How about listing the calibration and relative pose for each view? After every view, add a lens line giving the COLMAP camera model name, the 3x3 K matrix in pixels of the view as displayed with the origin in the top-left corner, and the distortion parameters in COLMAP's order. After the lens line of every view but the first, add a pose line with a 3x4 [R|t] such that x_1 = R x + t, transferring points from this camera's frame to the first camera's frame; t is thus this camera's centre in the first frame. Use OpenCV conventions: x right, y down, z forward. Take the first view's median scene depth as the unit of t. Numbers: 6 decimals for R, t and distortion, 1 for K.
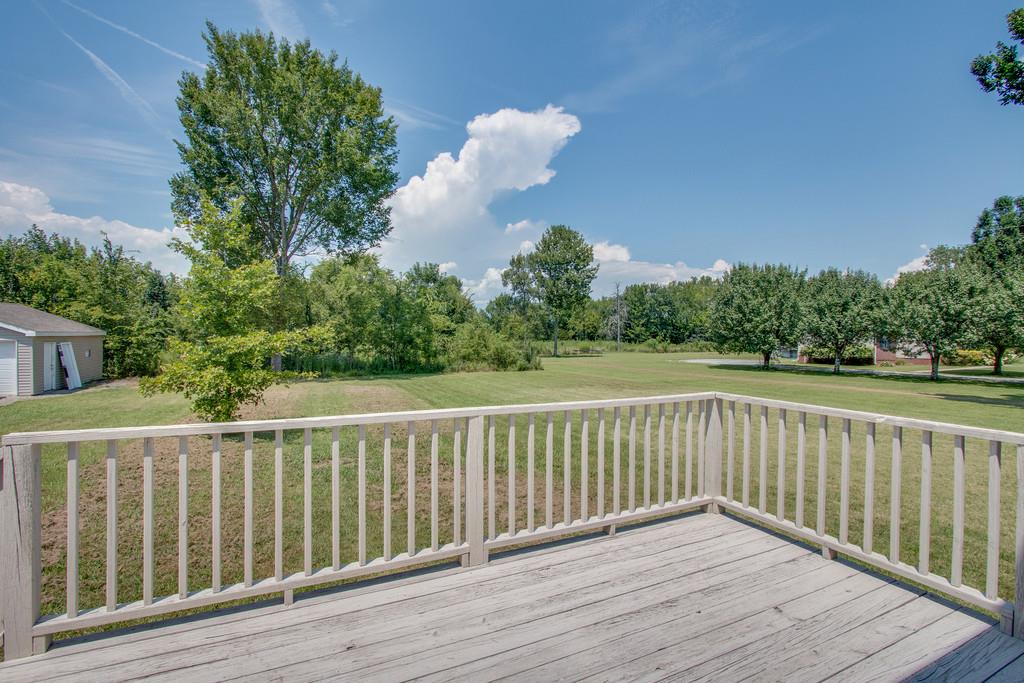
lens RADIAL K [[474.6, 0, 510.5], [0, 474.6, 339.1], [0, 0, 1]] dist [-0.022556, 0.000137]
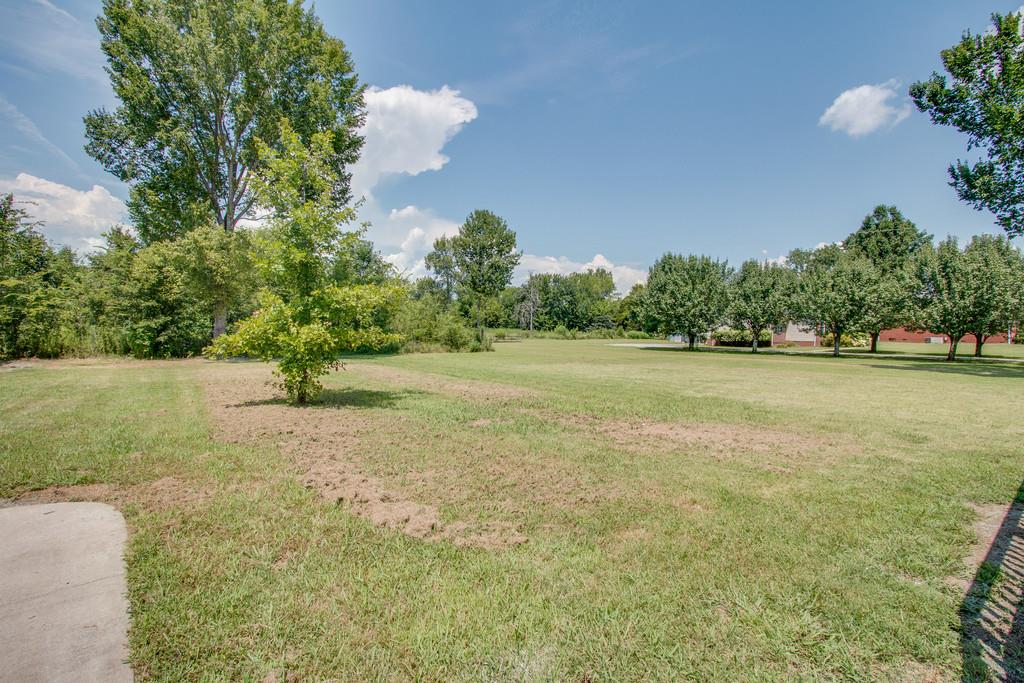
lens RADIAL K [[478.2, 0, 512.0], [0, 478.2, 341.5], [0, 0, 1]] dist [-0.015055, 0.000187]
pose [[0.973421, 0.001062, 0.229019, -0.126013], [-0.007186, 0.999639, 0.025908, 0.018233], [-0.228909, -0.026865, 0.973077, 0.008526]]
